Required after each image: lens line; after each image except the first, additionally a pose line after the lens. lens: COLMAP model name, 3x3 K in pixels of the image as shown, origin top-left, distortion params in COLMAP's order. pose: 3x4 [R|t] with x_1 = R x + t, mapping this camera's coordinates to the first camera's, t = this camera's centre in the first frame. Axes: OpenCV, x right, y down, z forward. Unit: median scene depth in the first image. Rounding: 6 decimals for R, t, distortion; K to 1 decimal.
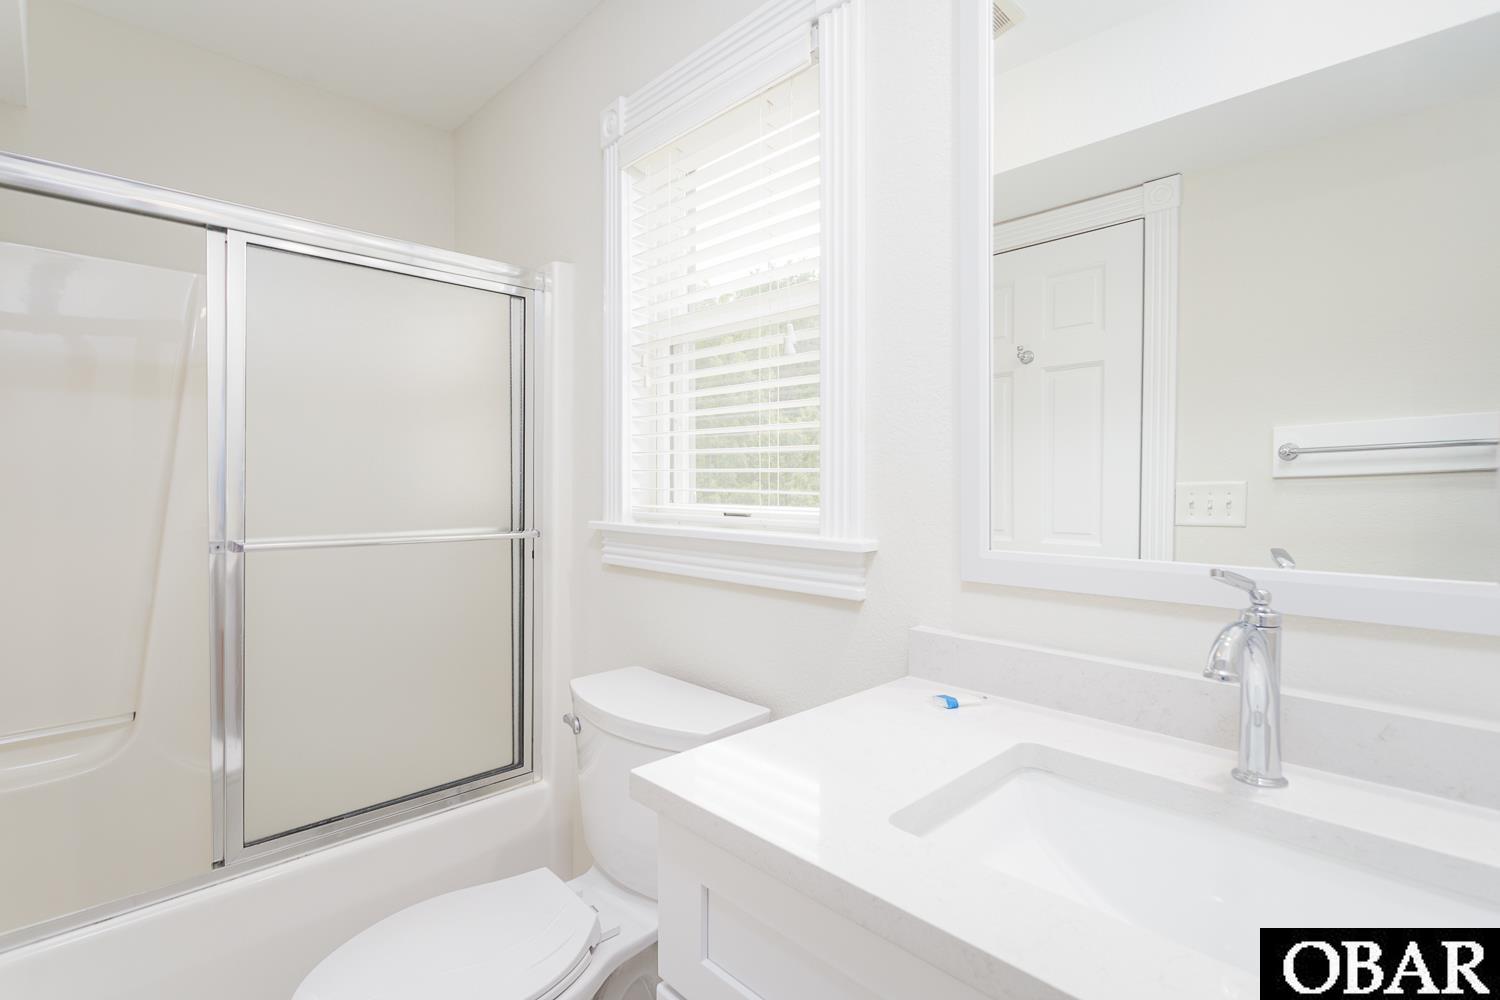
lens RADIAL K [[720.5, 0, 741.5], [0, 720.5, 487.2], [0, 0, 1]] dist [-0.000369, -0.000477]
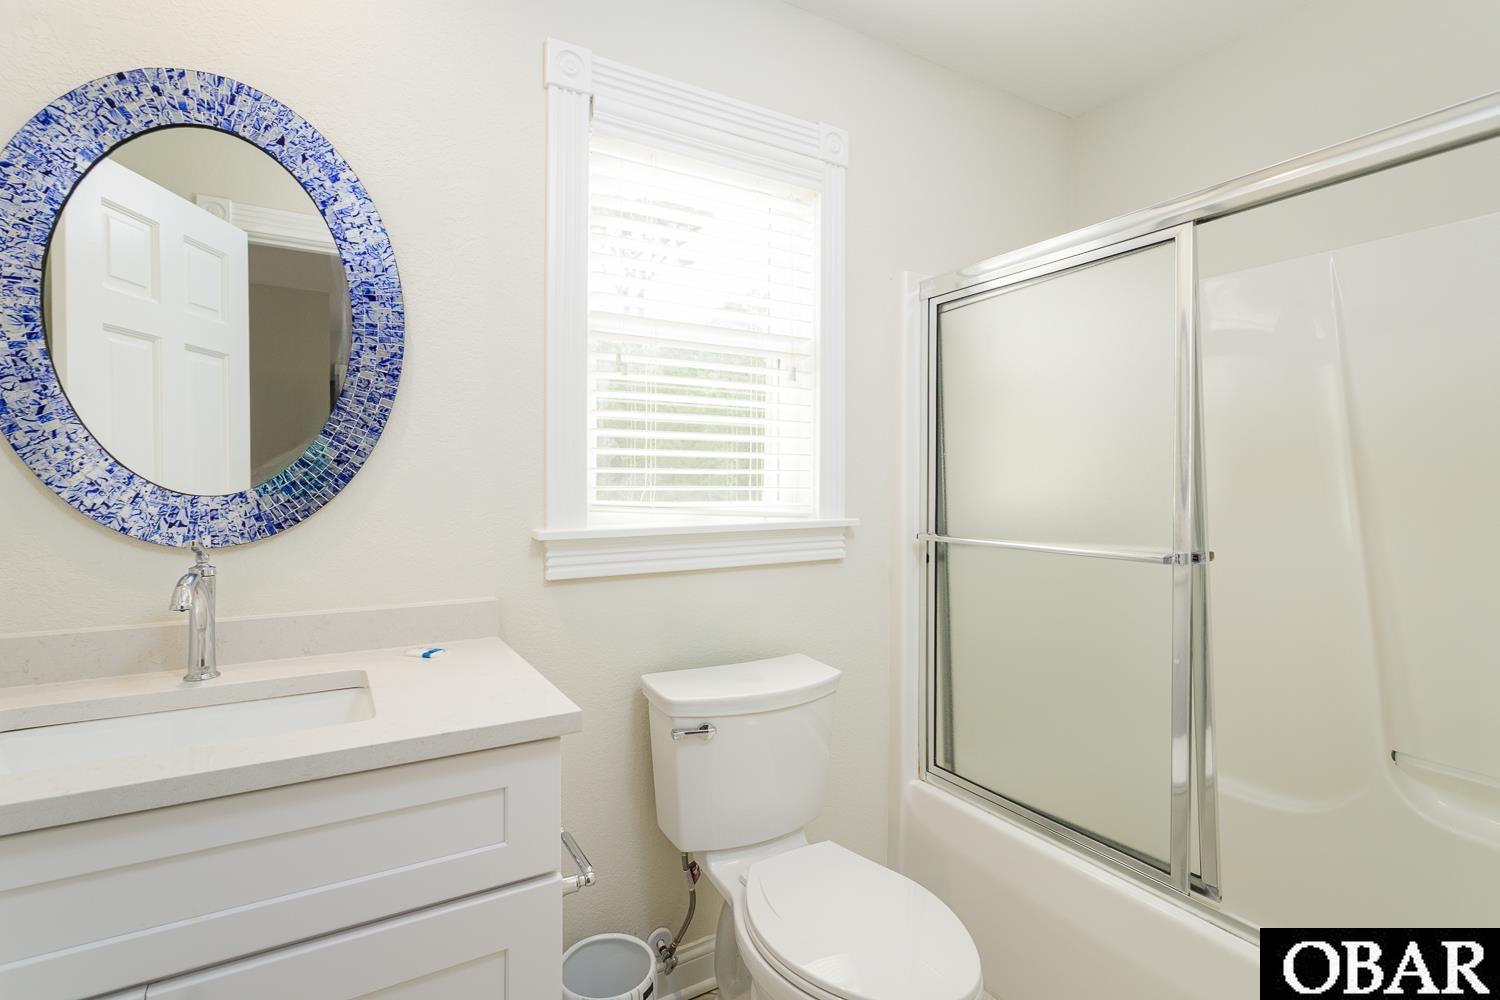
lens RADIAL K [[720.5, 0, 741.5], [0, 720.5, 487.2], [0, 0, 1]] dist [-0.000369, -0.000477]
pose [[0.242525, -0.010550, 0.970088, -1.004331], [0.008577, 0.999925, 0.008731, -0.007263], [-0.970107, 0.006203, 0.242597, 0.617574]]
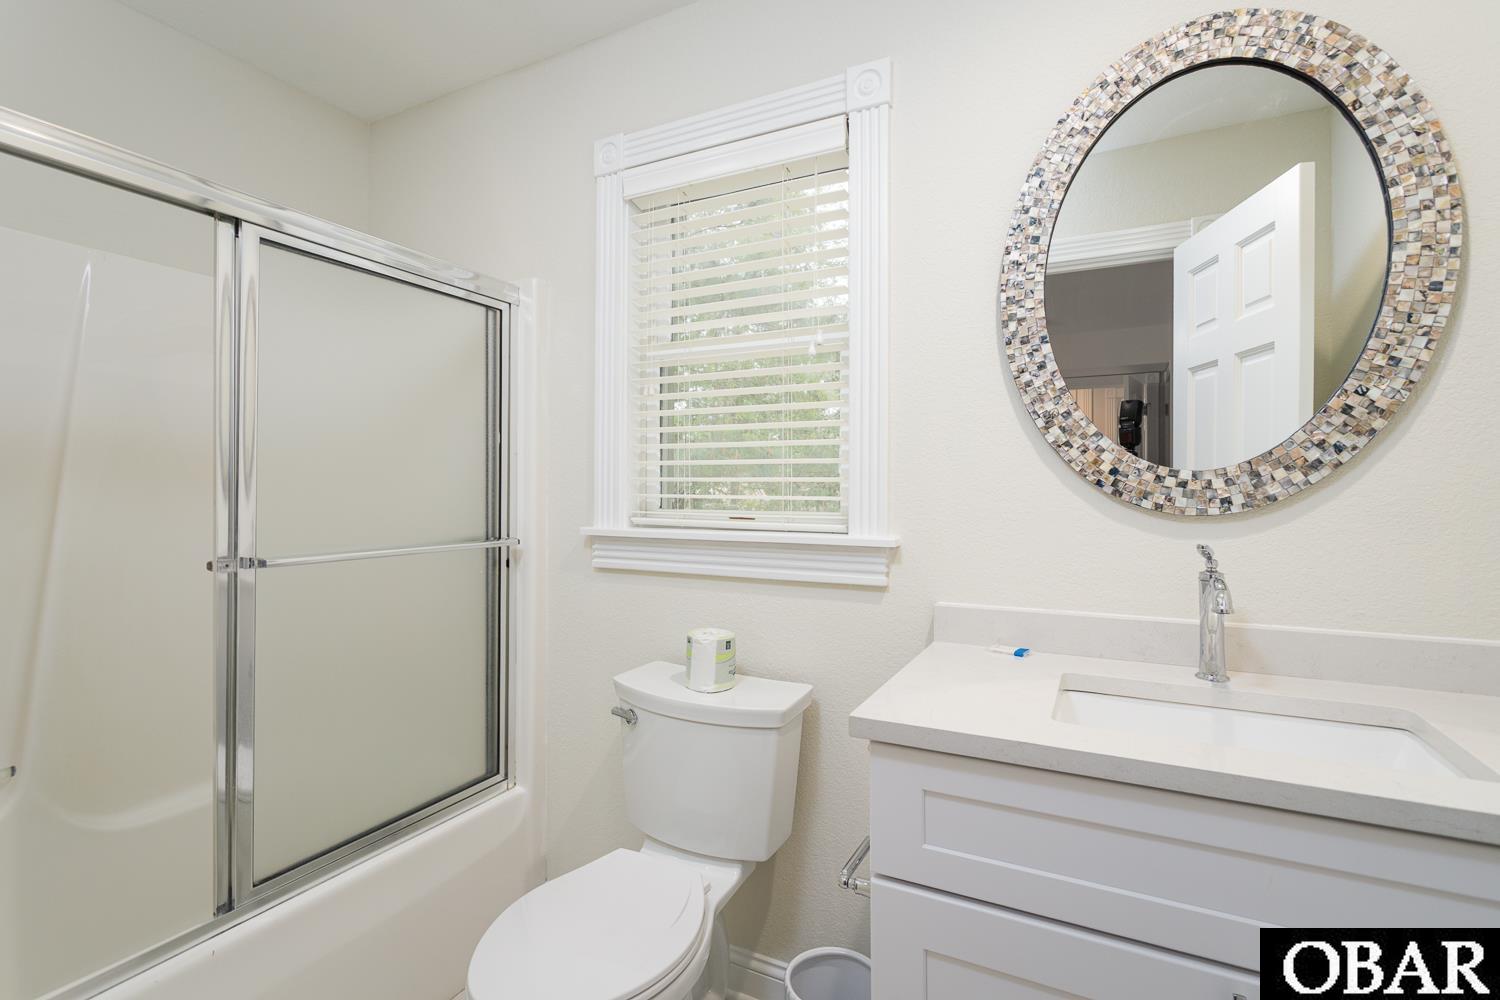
lens RADIAL K [[720.5, 0, 741.5], [0, 720.5, 487.2], [0, 0, 1]] dist [-0.000369, -0.000477]
pose [[0.948629, -0.003277, 0.316375, -0.338908], [0.006774, 0.999928, -0.009953, -0.000754], [-0.316319, 0.011585, 0.948582, -0.072858]]
